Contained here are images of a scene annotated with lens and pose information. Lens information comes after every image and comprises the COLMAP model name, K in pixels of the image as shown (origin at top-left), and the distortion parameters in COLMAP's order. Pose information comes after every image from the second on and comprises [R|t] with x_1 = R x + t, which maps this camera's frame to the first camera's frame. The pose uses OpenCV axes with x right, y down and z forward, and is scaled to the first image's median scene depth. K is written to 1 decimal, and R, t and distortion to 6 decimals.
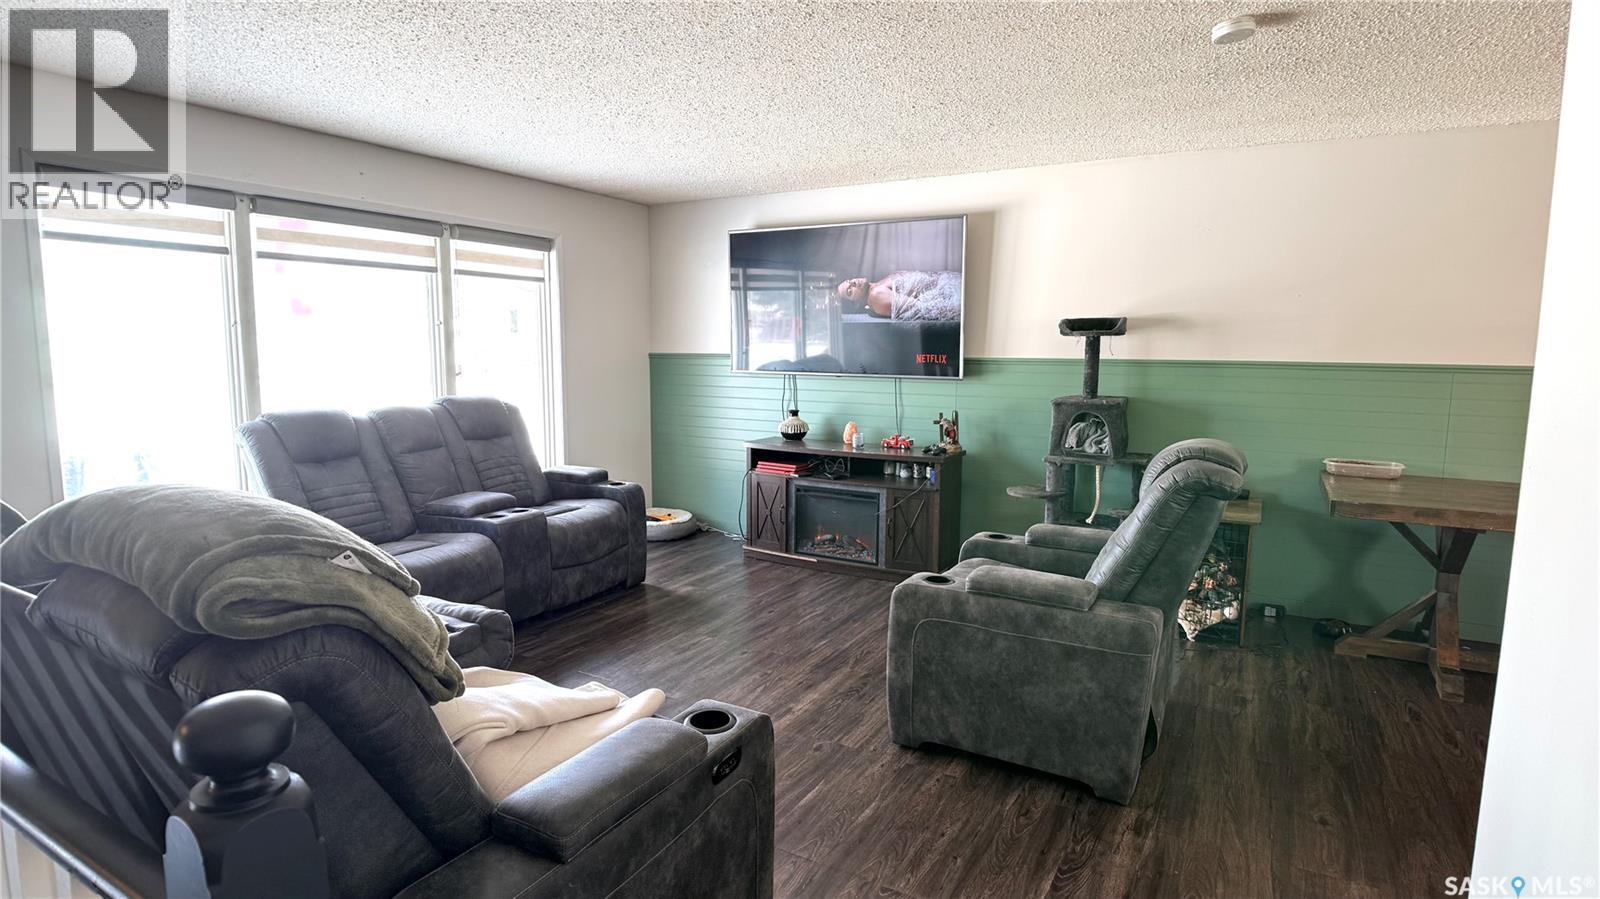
lens RADIAL K [[789.5, 0, 777.4], [0, 789.5, 445.4], [0, 0, 1]] dist [-0.000895, -0.000149]
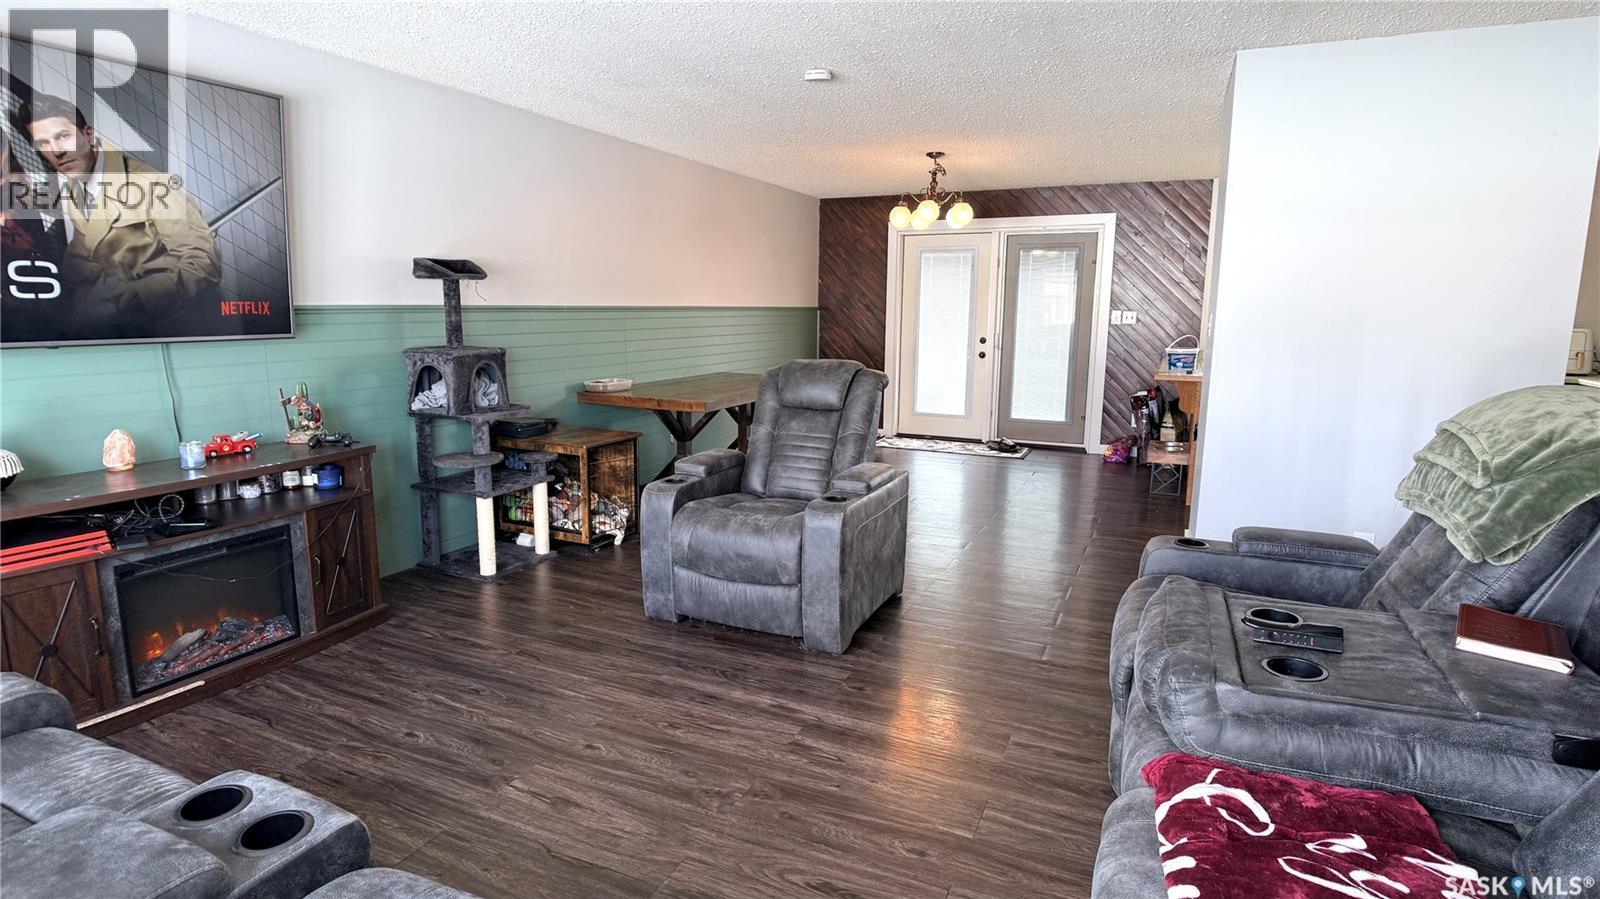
lens RADIAL K [[823.8, 0, 797.5], [0, 823.8, 439.1], [0, 0, 1]] dist [-0.014760, -0.000820]
pose [[-0.091412, -0.173007, 0.980669, -0.584050], [0.111702, 0.976796, 0.182736, -0.087081], [-0.989528, 0.126247, -0.069966, 0.692656]]
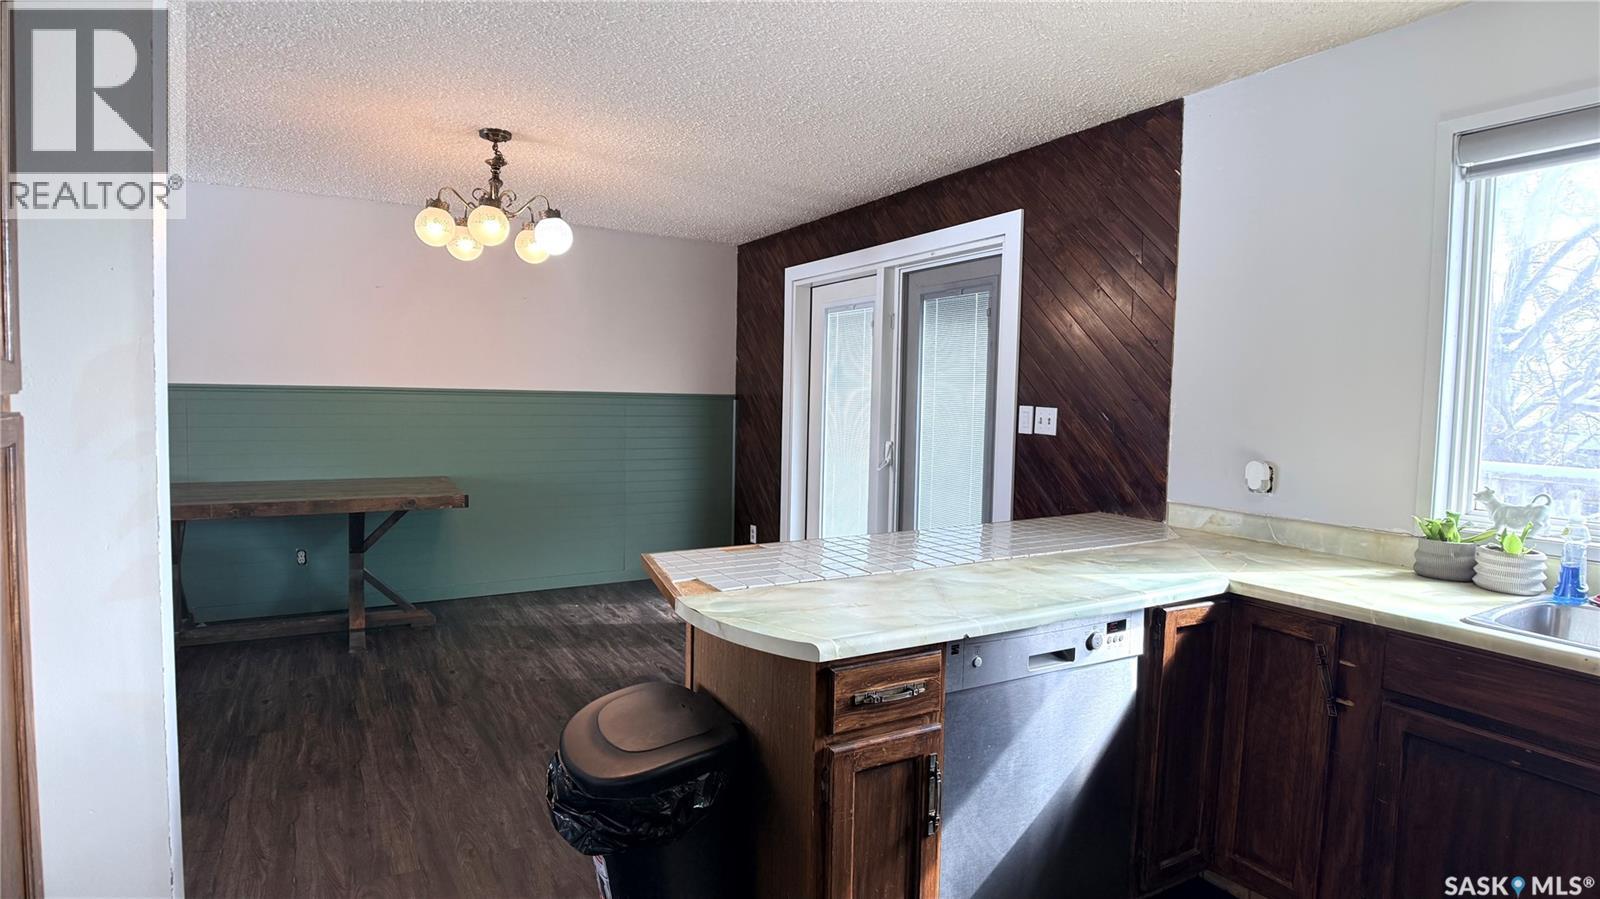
lens RADIAL K [[823.8, 0, 797.5], [0, 823.8, 439.1], [0, 0, 1]] dist [-0.014760, -0.000820]
pose [[0.495929, -0.046731, 0.867105, 0.187865], [0.085484, 0.996328, 0.004804, 0.038323], [-0.864145, 0.071741, 0.498102, -0.256223]]
